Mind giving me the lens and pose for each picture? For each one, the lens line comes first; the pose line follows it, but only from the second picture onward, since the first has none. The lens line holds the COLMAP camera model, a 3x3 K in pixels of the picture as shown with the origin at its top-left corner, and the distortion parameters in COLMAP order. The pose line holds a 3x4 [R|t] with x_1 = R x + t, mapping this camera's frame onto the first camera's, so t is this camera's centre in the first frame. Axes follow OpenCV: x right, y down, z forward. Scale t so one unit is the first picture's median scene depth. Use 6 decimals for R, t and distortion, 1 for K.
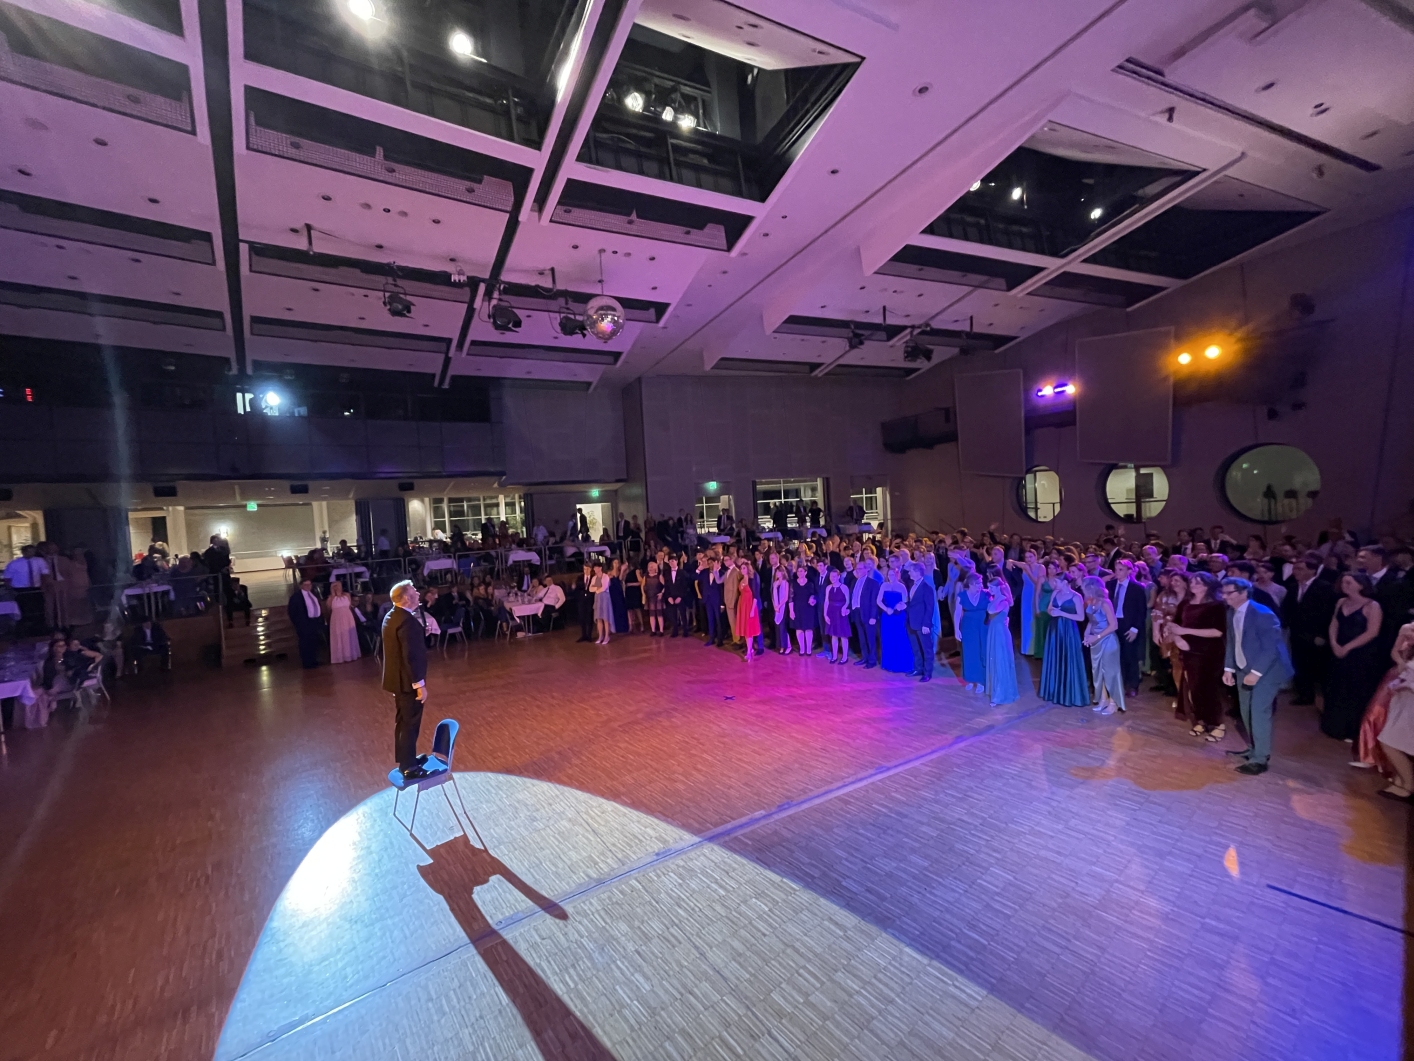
lens RADIAL K [[576.9, 0, 709.7], [0, 576.9, 533.1], [0, 0, 1]] dist [-0.003103, 0.000196]
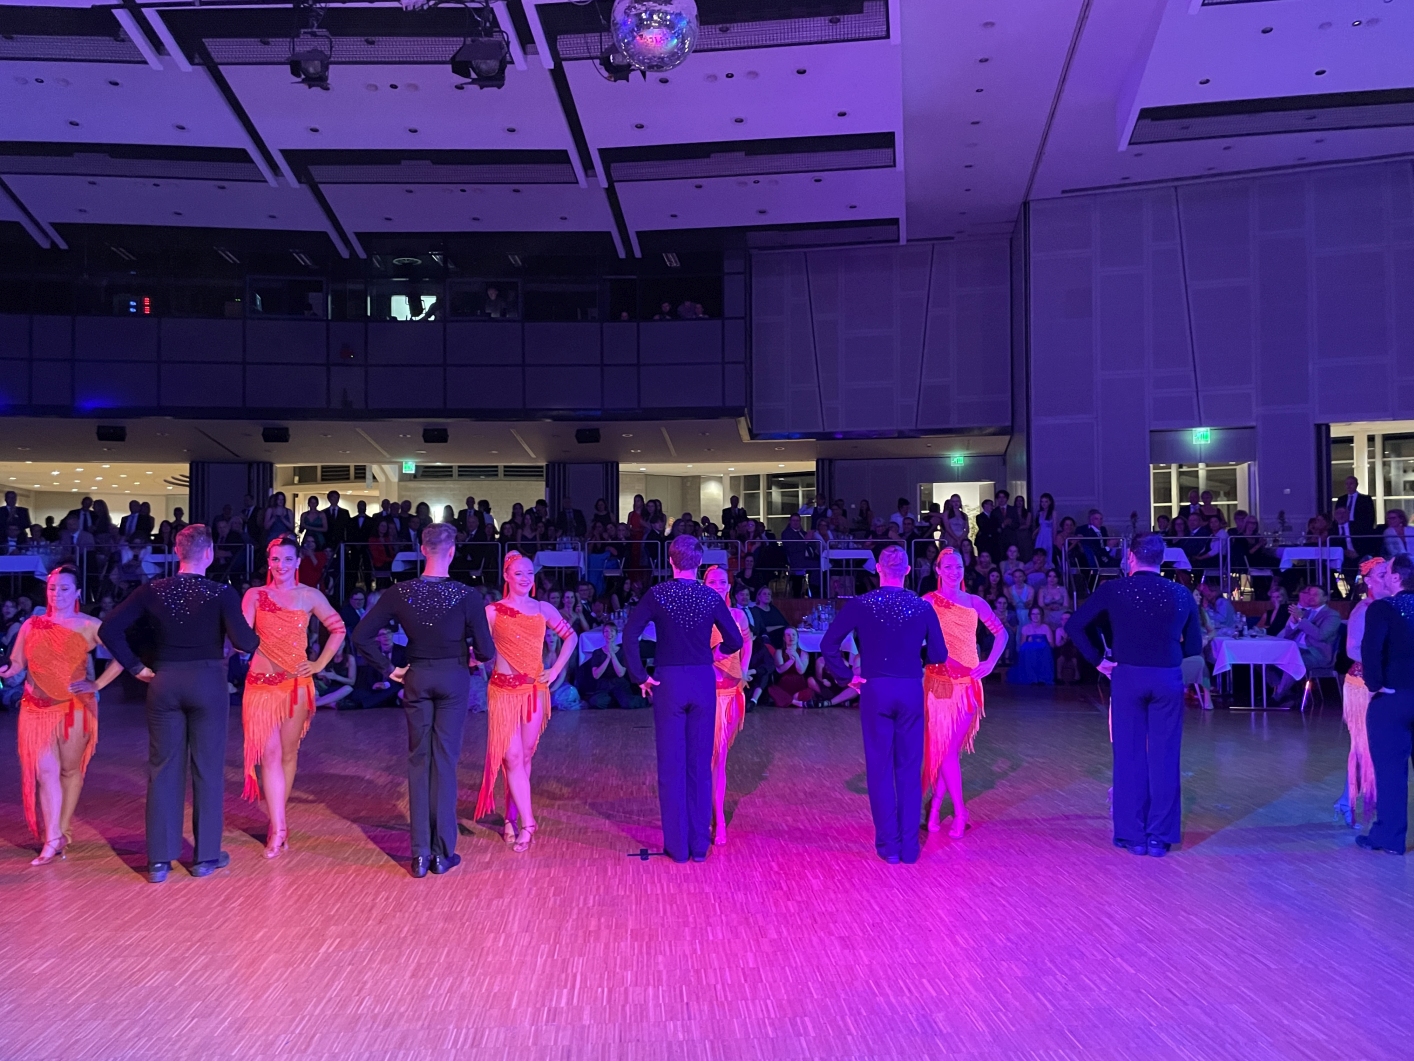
lens RADIAL K [[1092.4, 0, 714.2], [0, 1092.4, 522.3], [0, 0, 1]] dist [0.093310, -0.136610]
pose [[0.818871, 0.037556, -0.572747, 0.207525], [-0.067932, 0.997185, -0.031736, 0.033200], [0.569943, 0.064895, 0.819117, 0.163499]]
